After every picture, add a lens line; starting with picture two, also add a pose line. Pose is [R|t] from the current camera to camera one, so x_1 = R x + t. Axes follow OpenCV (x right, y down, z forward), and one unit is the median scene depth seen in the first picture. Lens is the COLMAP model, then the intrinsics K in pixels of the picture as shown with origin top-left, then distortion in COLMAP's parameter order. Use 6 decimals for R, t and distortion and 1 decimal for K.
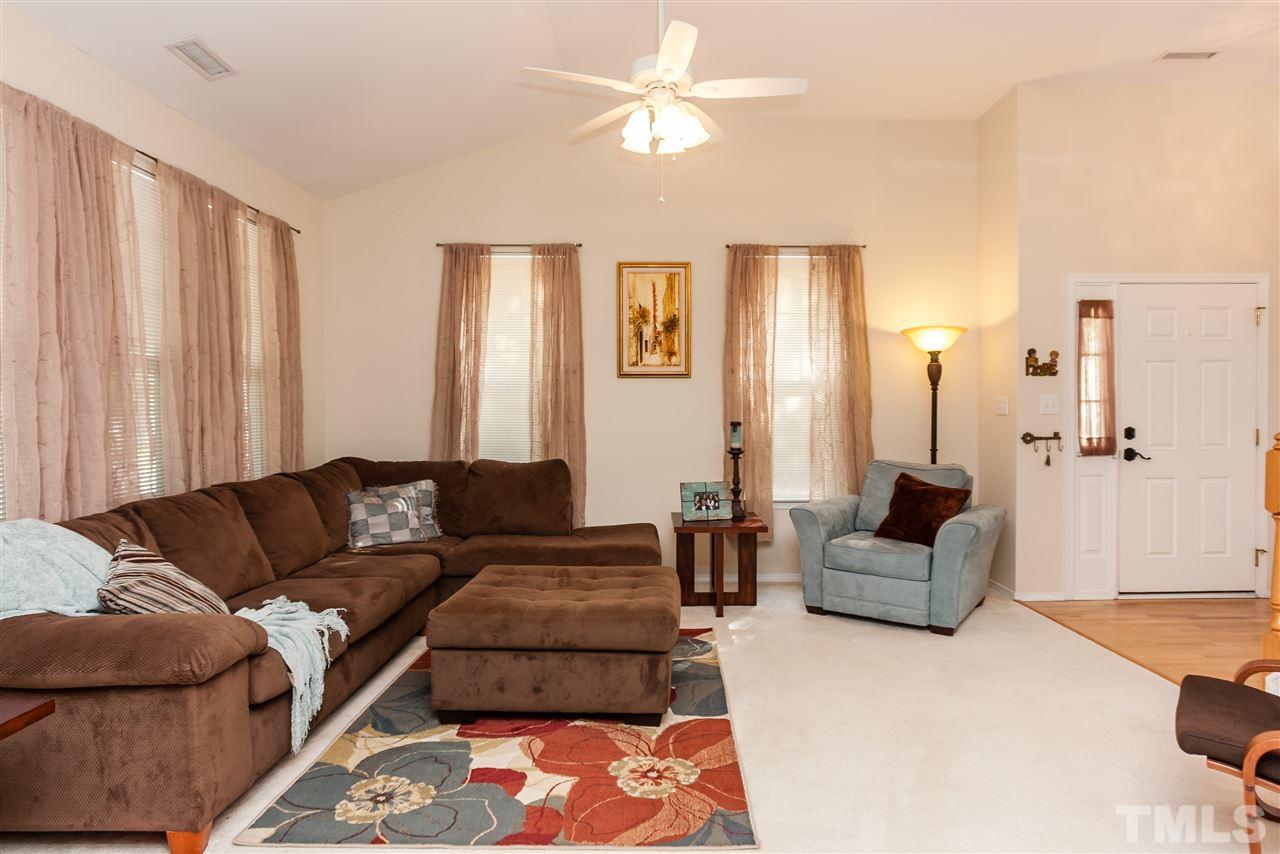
lens RADIAL K [[741.4, 0, 655.8], [0, 741.4, 416.9], [0, 0, 1]] dist [-0.025306, 0.010234]
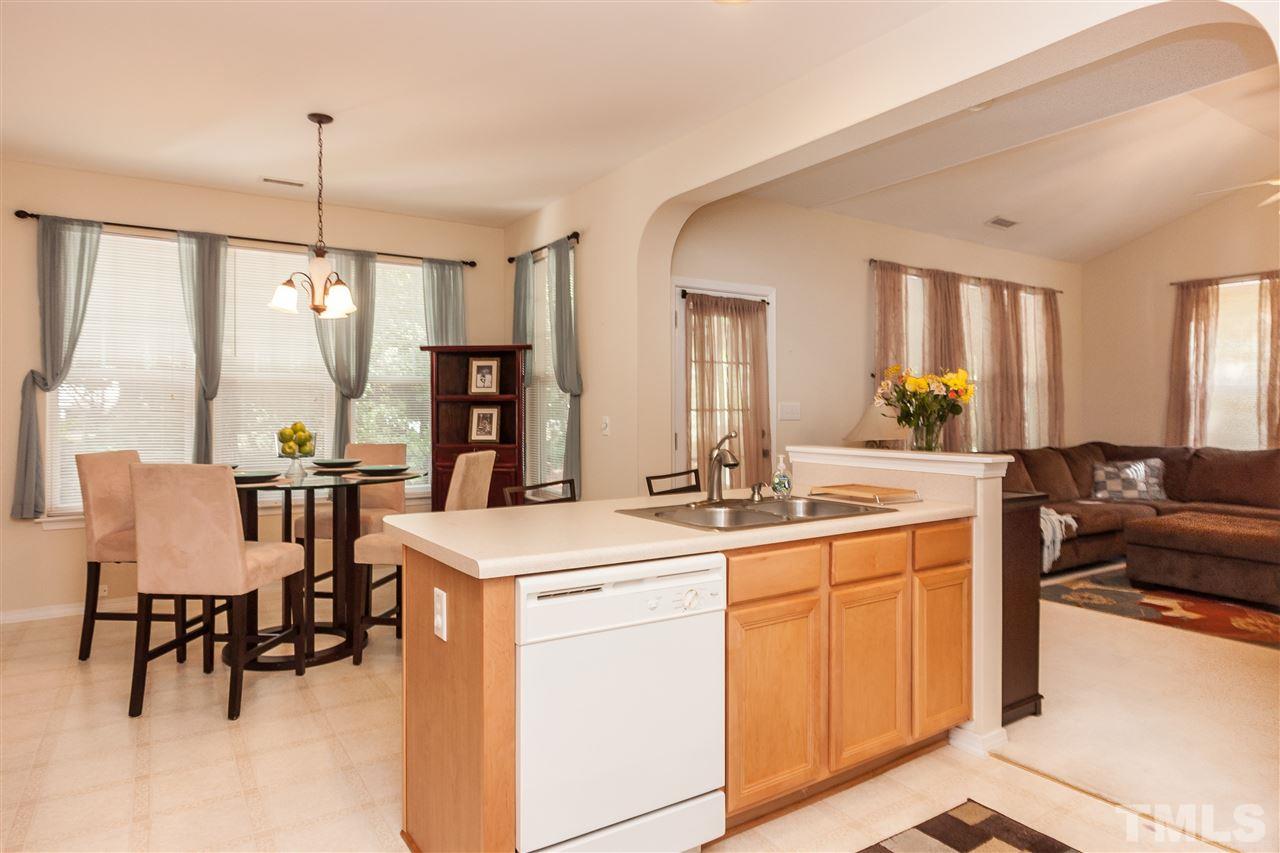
lens RADIAL K [[741.4, 0, 637.2], [0, 741.4, 404.3], [0, 0, 1]] dist [-0.025306, 0.010234]
pose [[0.533617, -0.006786, -0.845699, 0.344797], [-0.011689, 0.999813, -0.015398, 0.016689], [0.845646, 0.018102, 0.533438, -0.571980]]
